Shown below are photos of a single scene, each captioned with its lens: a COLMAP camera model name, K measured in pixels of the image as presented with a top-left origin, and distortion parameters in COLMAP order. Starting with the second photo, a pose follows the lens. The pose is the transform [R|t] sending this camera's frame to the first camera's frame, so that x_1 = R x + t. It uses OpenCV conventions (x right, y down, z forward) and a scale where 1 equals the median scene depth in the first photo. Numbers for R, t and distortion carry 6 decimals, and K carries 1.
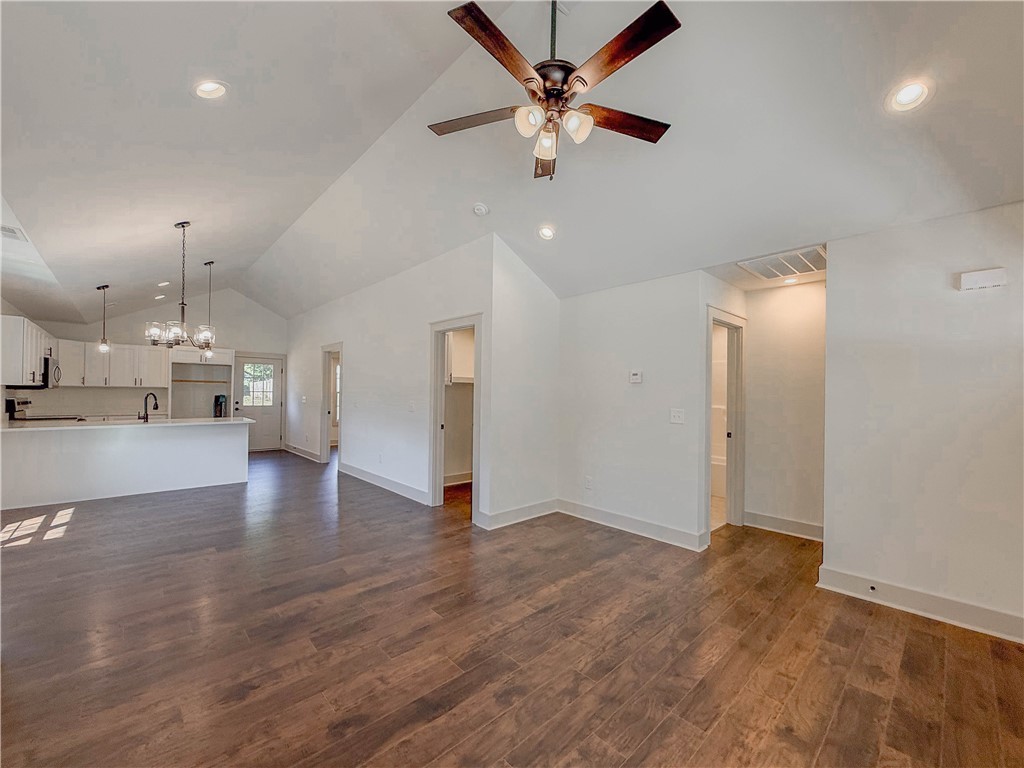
lens RADIAL K [[414.0, 0, 518.1], [0, 414.0, 390.6], [0, 0, 1]] dist [-0.000569, -0.000083]
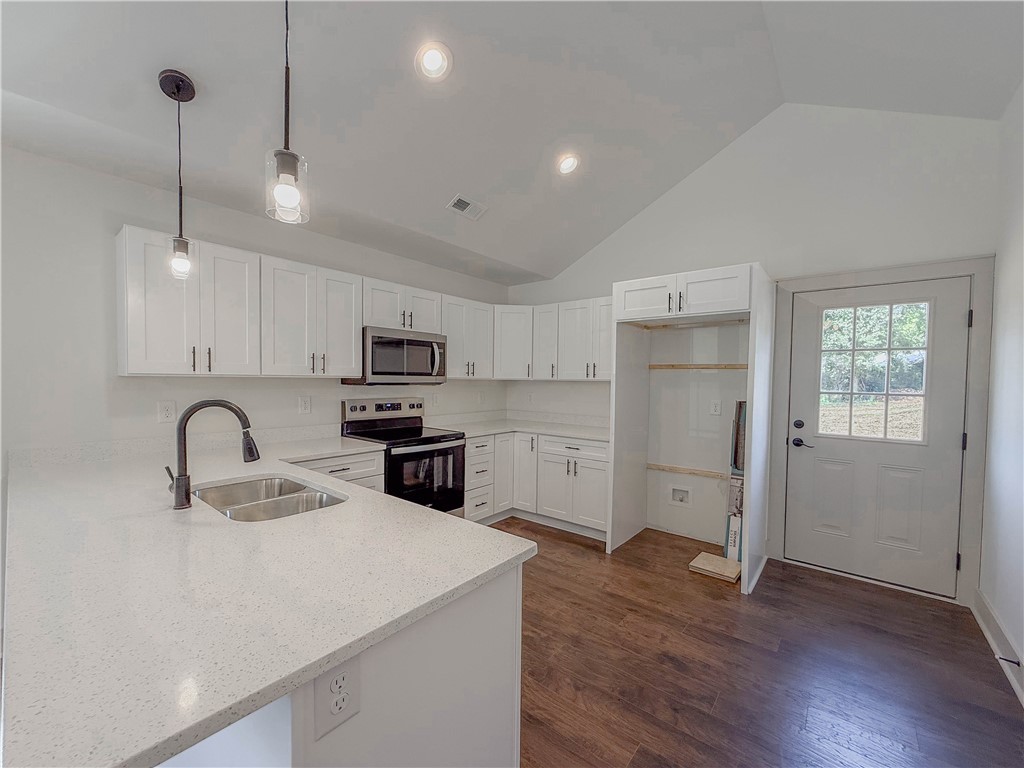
lens RADIAL K [[414.0, 0, 514.6], [0, 414.0, 391.2], [0, 0, 1]] dist [-0.000569, -0.000083]
pose [[0.133028, 0.019239, -0.990926, -0.898824], [-0.006052, 0.999809, 0.018599, -0.009992], [0.991094, 0.003523, 0.133119, 1.764354]]
